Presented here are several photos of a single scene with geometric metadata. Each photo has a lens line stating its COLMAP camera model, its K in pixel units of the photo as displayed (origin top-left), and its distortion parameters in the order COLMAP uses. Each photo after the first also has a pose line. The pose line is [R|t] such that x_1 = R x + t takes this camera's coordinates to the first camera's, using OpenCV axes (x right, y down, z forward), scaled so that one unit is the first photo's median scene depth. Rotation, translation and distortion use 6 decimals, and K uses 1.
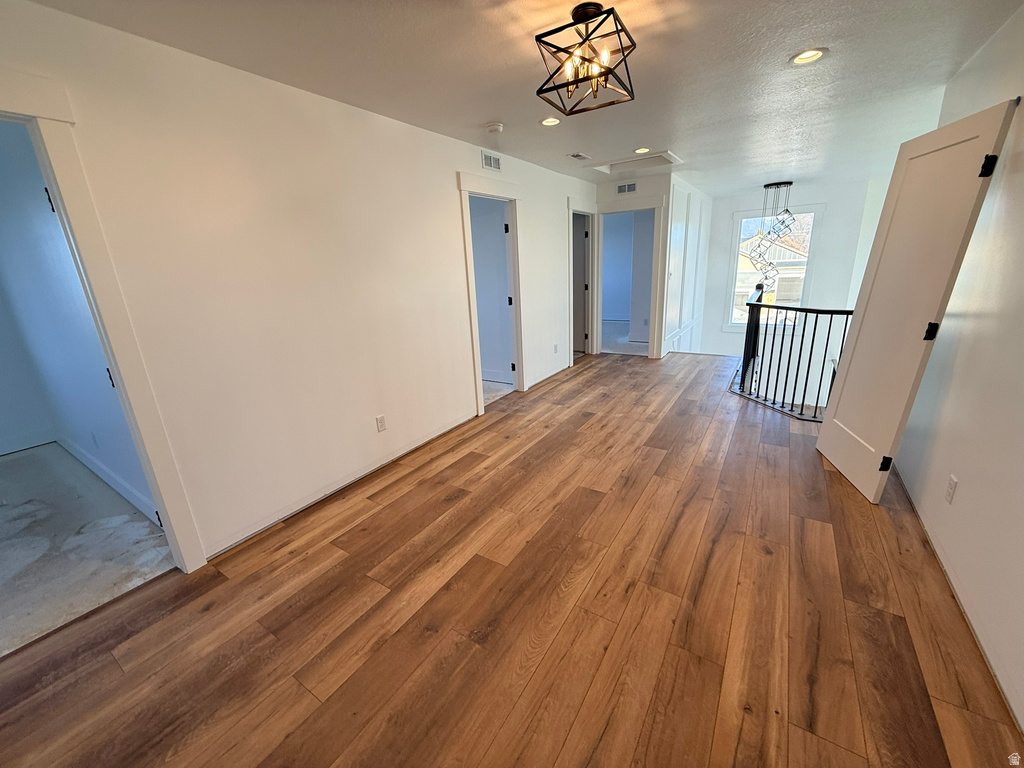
lens RADIAL K [[405.9, 0, 509.7], [0, 405.9, 381.4], [0, 0, 1]] dist [-0.002733, 0.001050]
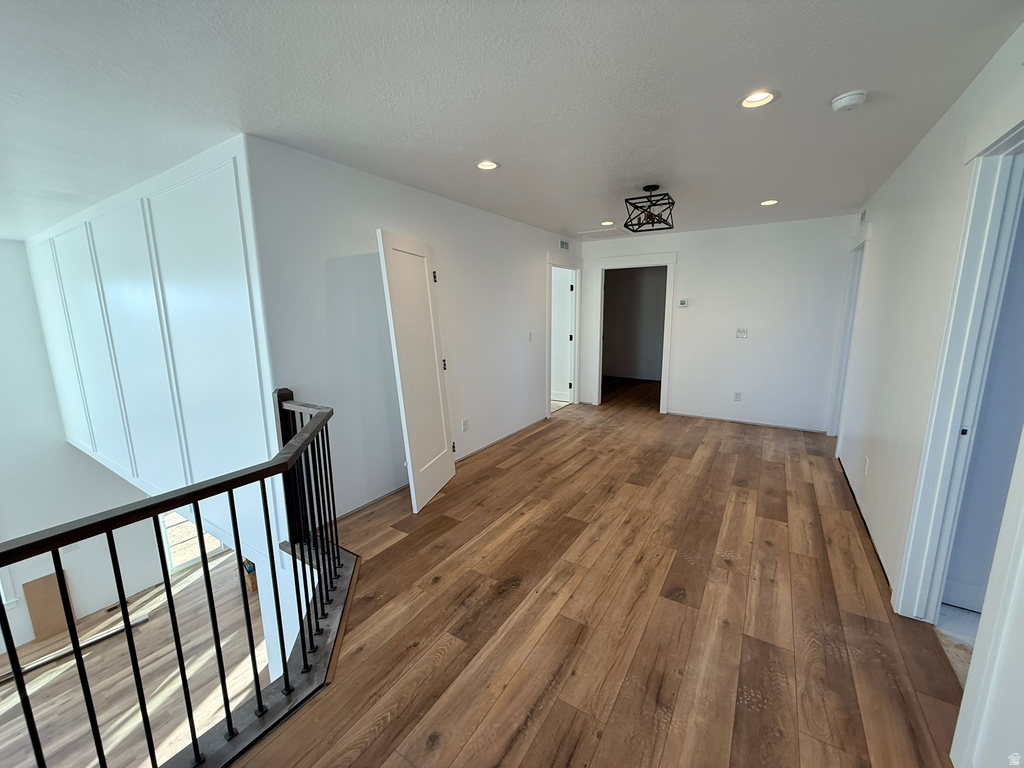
lens RADIAL K [[405.9, 0, 502.5], [0, 405.9, 385.7], [0, 0, 1]] dist [-0.002733, 0.001050]
pose [[-0.998095, 0.058409, 0.019872, 0.515814], [0.061045, 0.888235, 0.455315, -0.557637], [0.008943, 0.455661, -0.890109, 1.760134]]
